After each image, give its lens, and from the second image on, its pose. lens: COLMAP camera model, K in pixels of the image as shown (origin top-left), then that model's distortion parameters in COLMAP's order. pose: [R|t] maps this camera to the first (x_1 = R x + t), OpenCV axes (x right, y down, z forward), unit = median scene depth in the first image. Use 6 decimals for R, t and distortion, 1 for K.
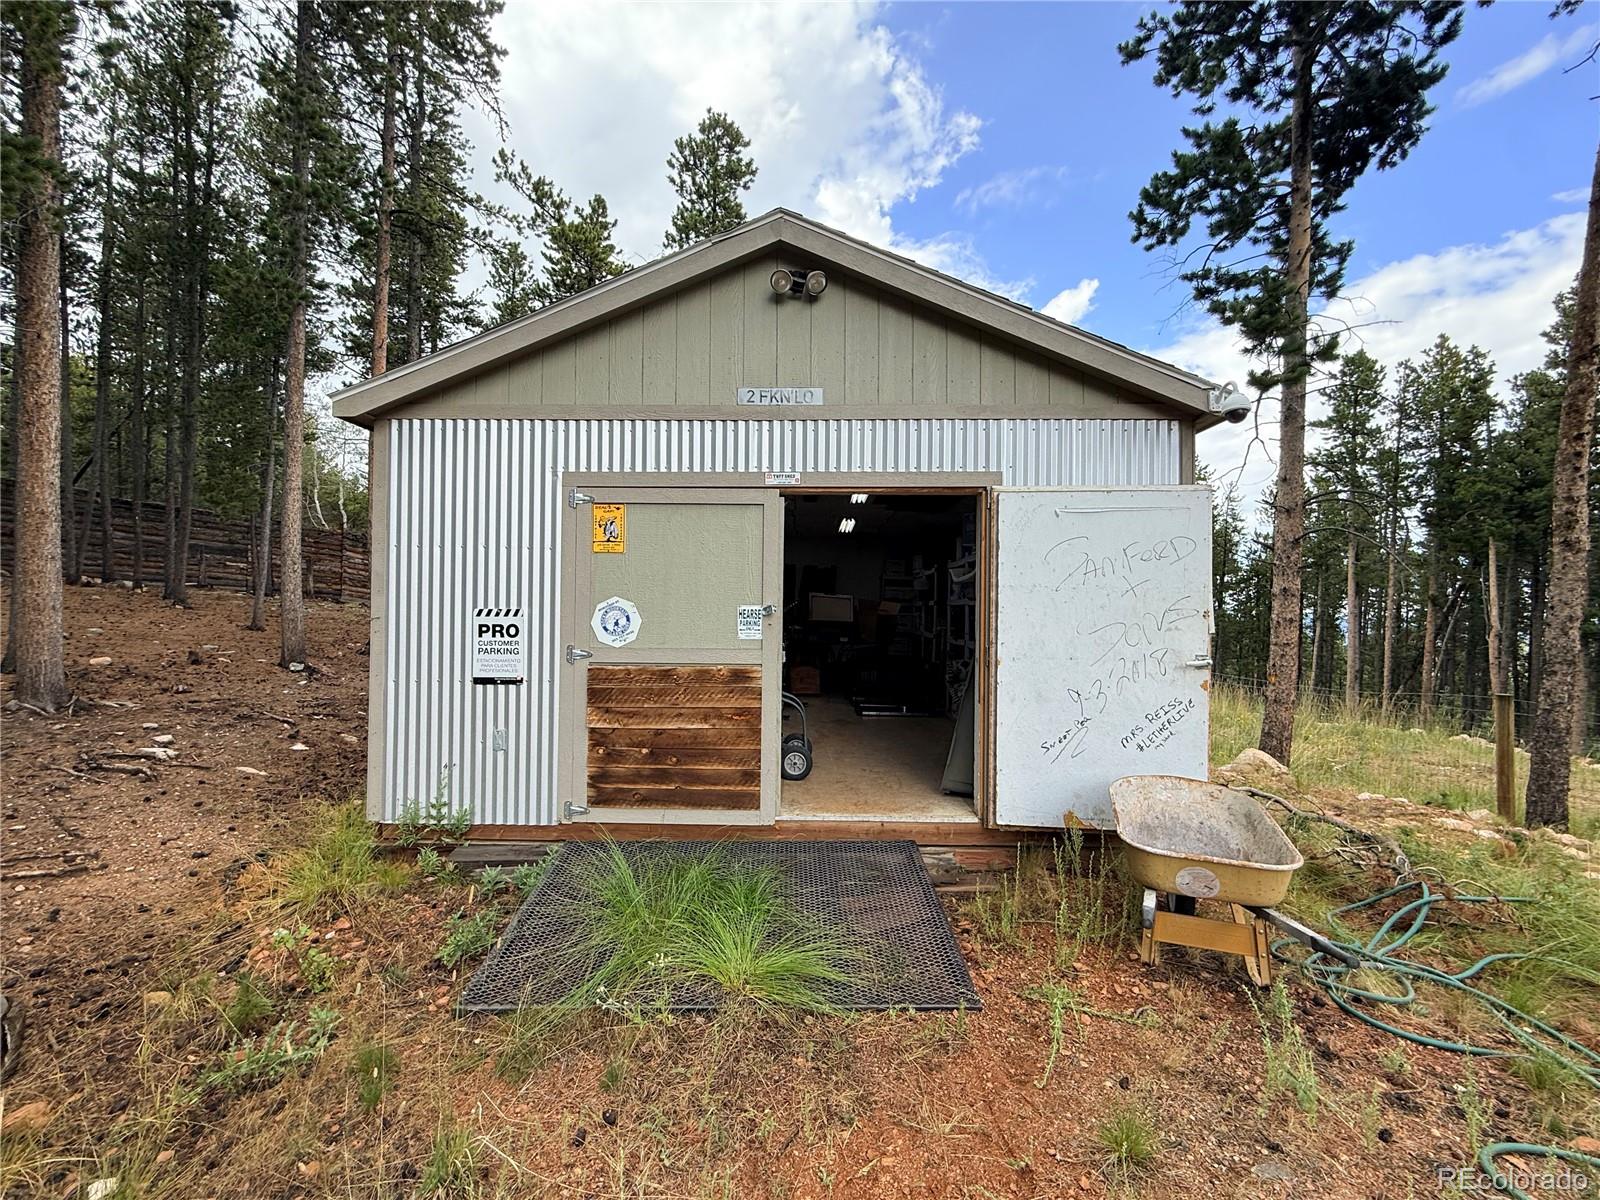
lens RADIAL K [[638.5, 0, 793.6], [0, 638.5, 604.4], [0, 0, 1]] dist [0.007959, 0.001660]
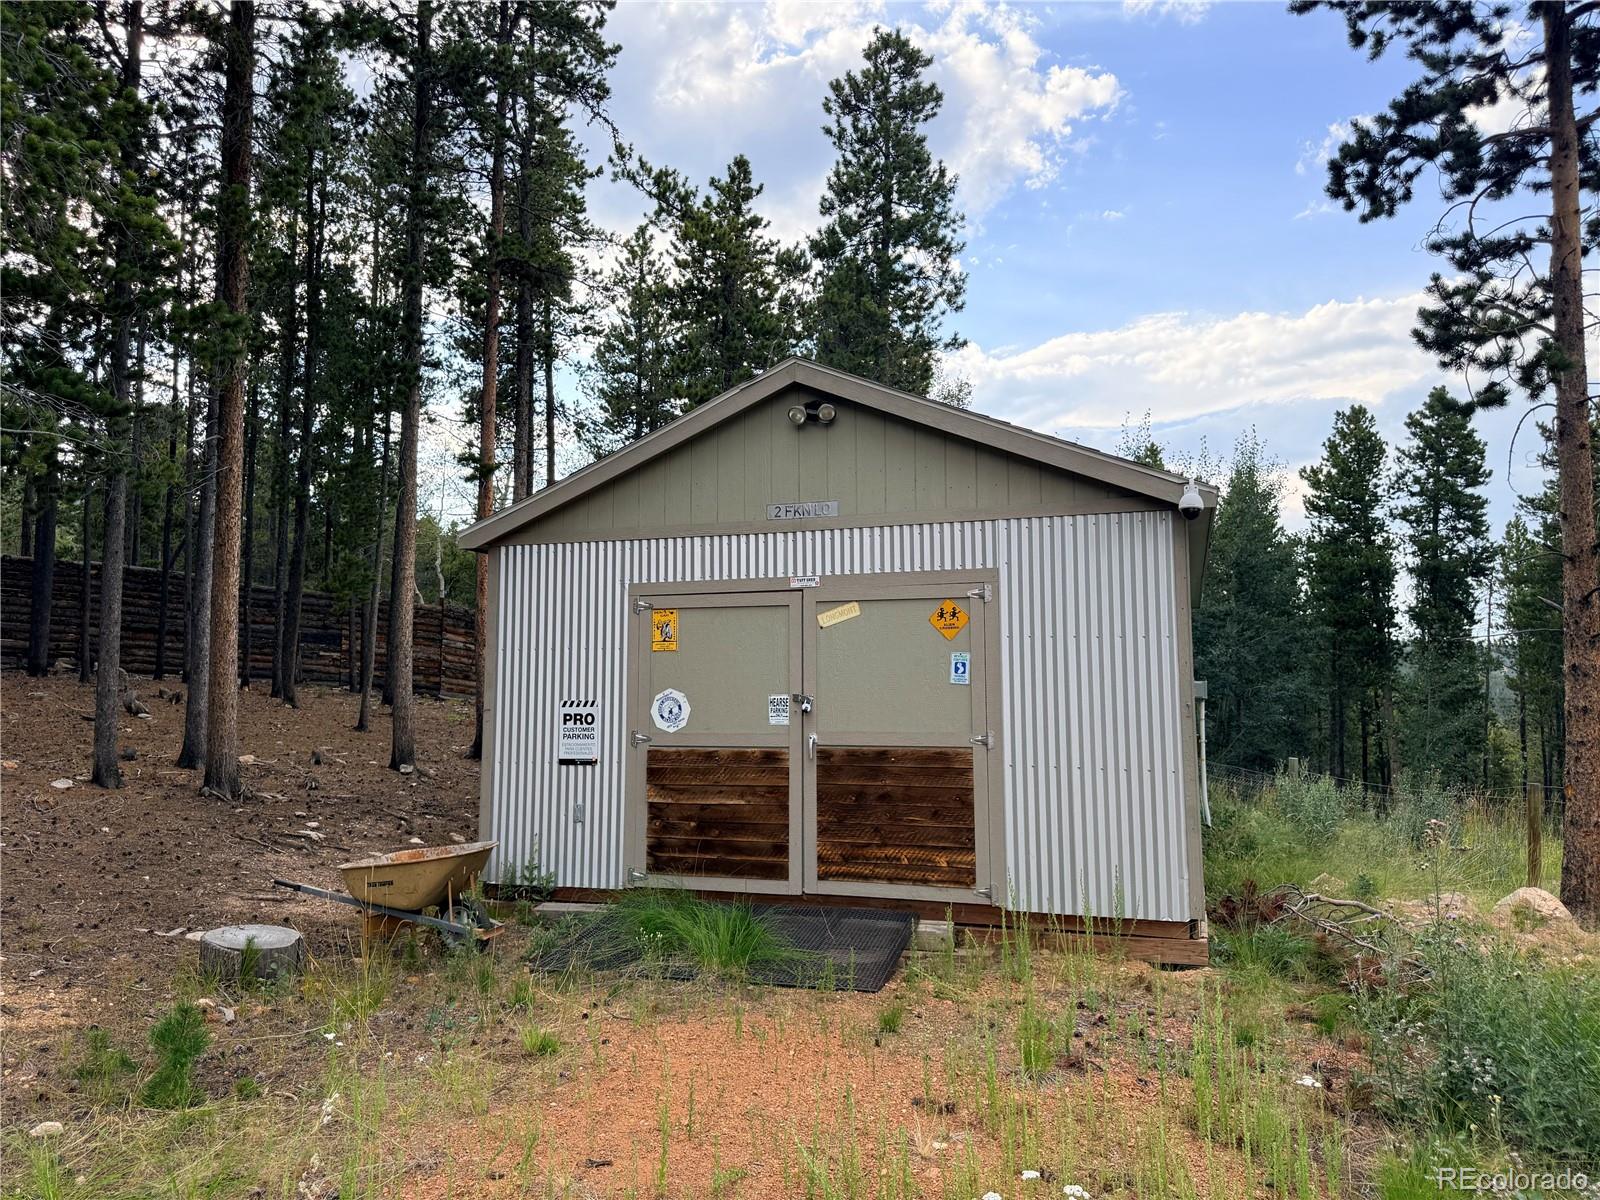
lens RADIAL K [[1106.7, 0, 804.3], [0, 1106.7, 596.8], [0, 0, 1]] dist [0.090154, -0.010799]
pose [[0.958220, -0.037473, -0.283568, 0.523592], [0.012644, 0.995961, -0.088890, 0.003896], [0.285754, 0.081590, 0.954824, -0.852105]]
